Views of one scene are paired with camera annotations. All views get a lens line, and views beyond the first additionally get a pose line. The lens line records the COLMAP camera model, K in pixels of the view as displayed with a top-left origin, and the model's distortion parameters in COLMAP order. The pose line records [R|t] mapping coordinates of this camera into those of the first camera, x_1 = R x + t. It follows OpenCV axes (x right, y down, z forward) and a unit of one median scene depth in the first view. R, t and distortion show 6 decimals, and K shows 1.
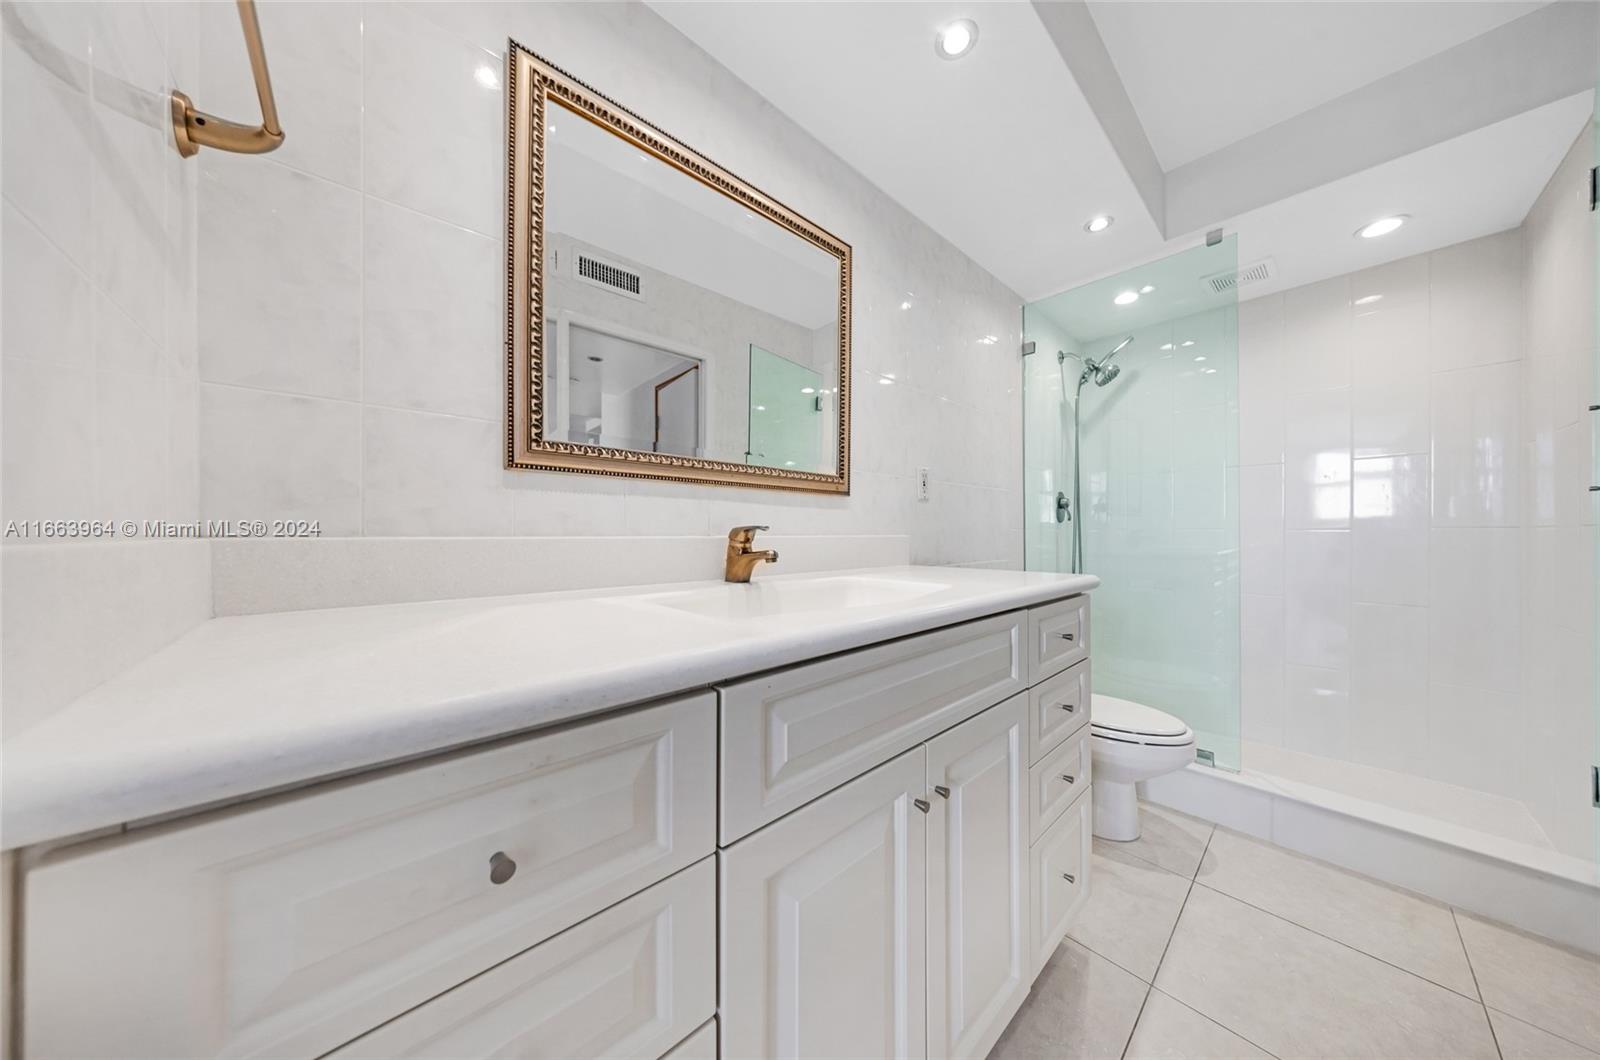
lens RADIAL K [[515.7, 0, 802.9], [0, 515.7, 549.5], [0, 0, 1]] dist [0.008206, -0.000008]
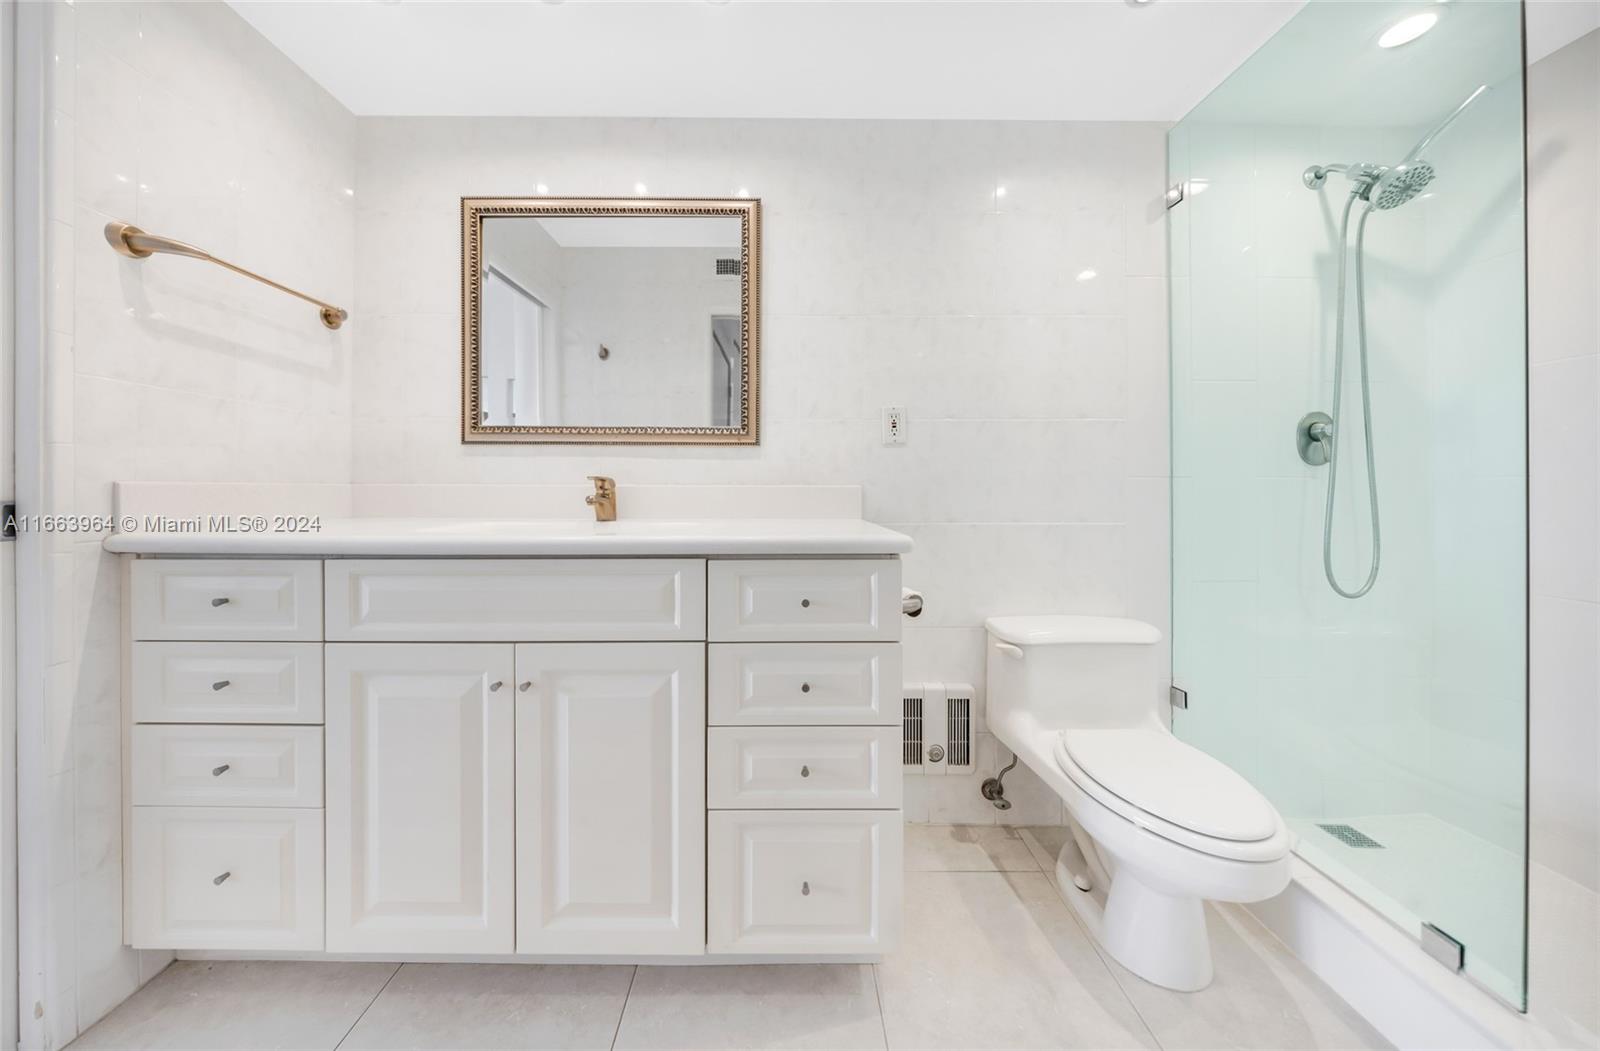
lens RADIAL K [[527.3, 0, 769.2], [0, 527.3, 518.7], [0, 0, 1]] dist [-0.000044, -0.000028]
pose [[0.707649, 0.034816, -0.705706, 1.002022], [-0.026503, 0.999390, 0.022729, 0.018009], [0.706067, 0.002619, 0.708140, 0.333152]]
